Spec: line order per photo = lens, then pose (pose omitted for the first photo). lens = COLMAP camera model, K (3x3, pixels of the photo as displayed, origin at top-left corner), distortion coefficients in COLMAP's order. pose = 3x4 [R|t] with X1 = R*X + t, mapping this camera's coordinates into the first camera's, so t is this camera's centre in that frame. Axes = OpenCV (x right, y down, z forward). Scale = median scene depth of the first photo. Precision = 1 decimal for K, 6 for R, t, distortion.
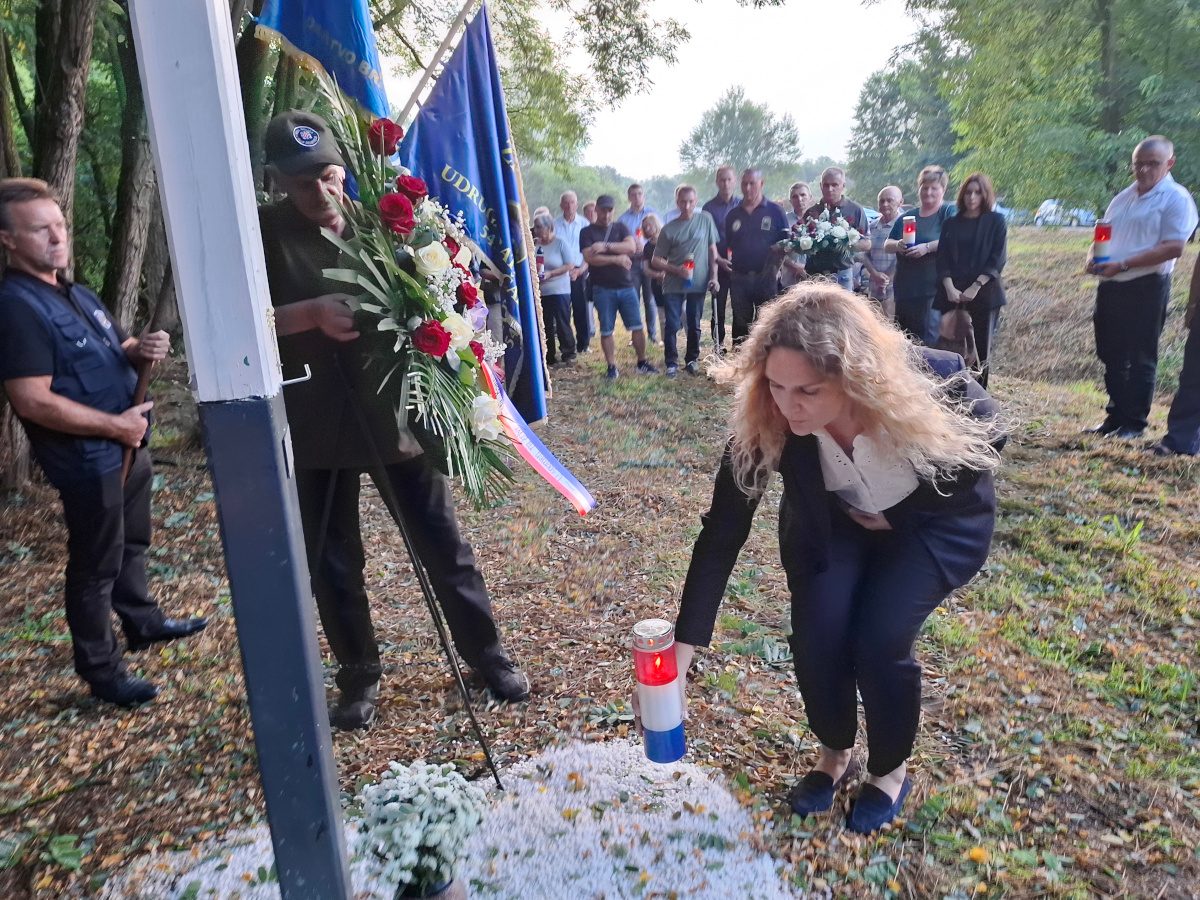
lens RADIAL K [[871.5, 0, 585.6], [0, 871.5, 440.5], [0, 0, 1]] dist [0.099366, -0.126661]
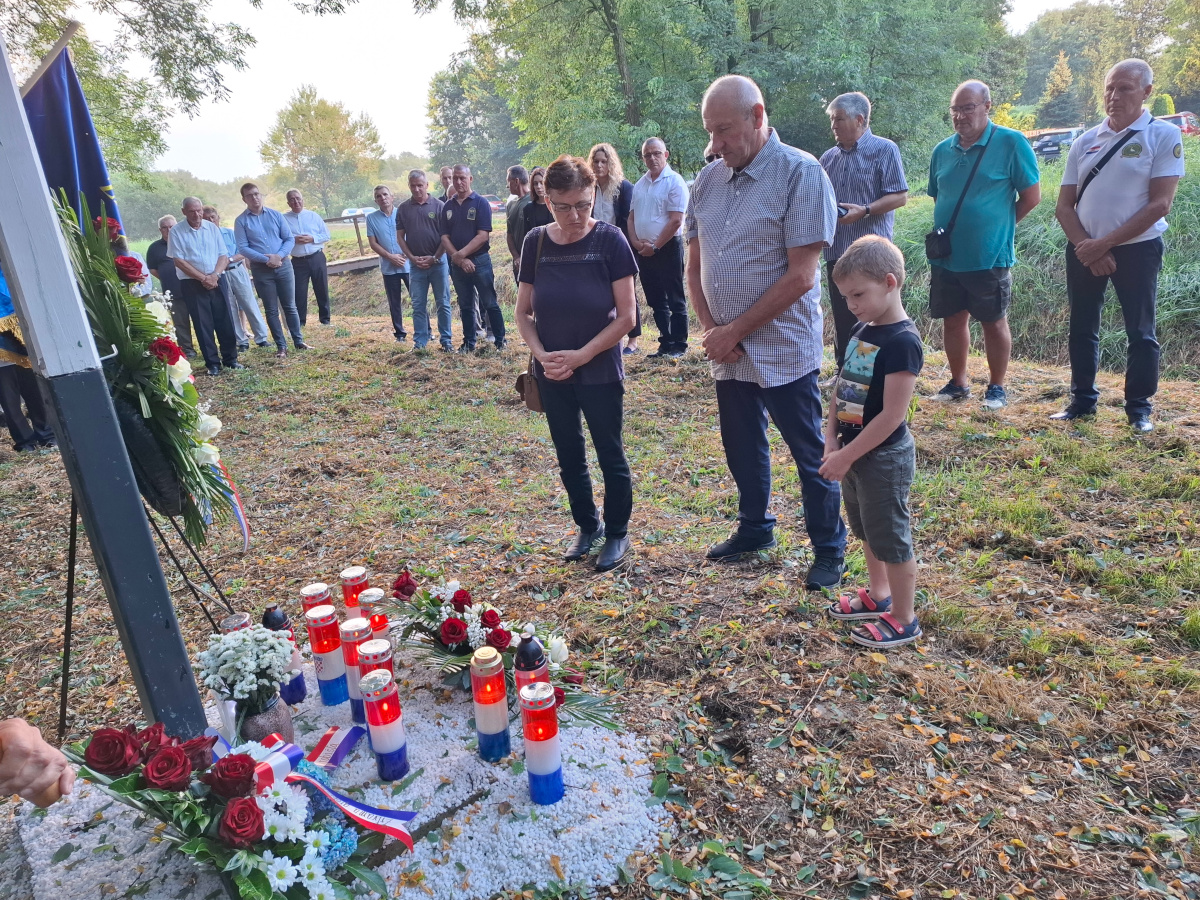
lens RADIAL K [[838.6, 0, 595.2], [0, 838.6, 438.4], [0, 0, 1]] dist [0.083703, -0.094233]
pose [[0.895291, -0.183836, 0.405782, -0.034464], [0.178310, 0.982612, 0.051753, 0.020717], [-0.408240, 0.026021, 0.912504, -0.093196]]
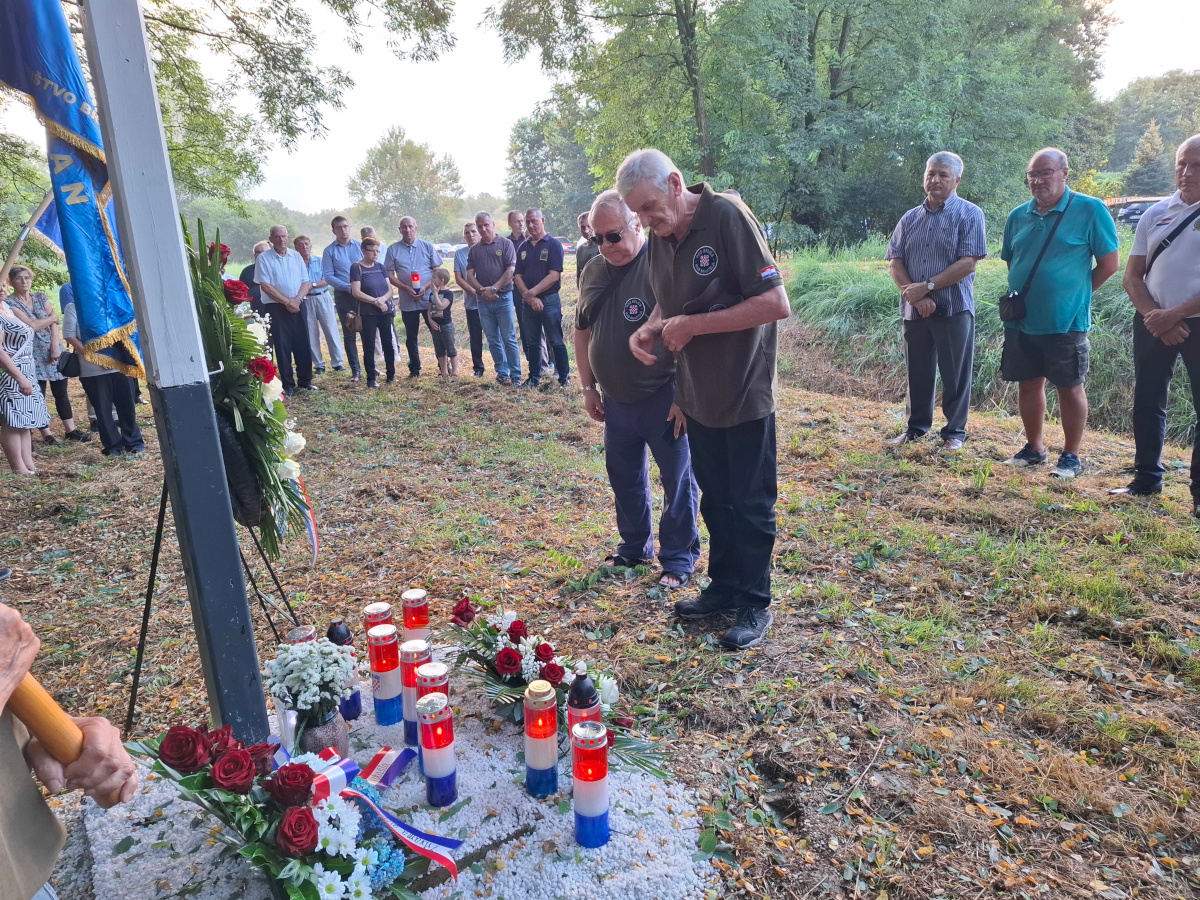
lens RADIAL K [[837.8, 0, 583.0], [0, 837.8, 426.9], [0, 0, 1]] dist [0.087164, -0.103563]
pose [[0.934540, -0.098657, 0.341908, -0.040672], [0.112297, 0.993468, -0.020280, 0.020039], [-0.337674, 0.057347, 0.939515, -0.095438]]
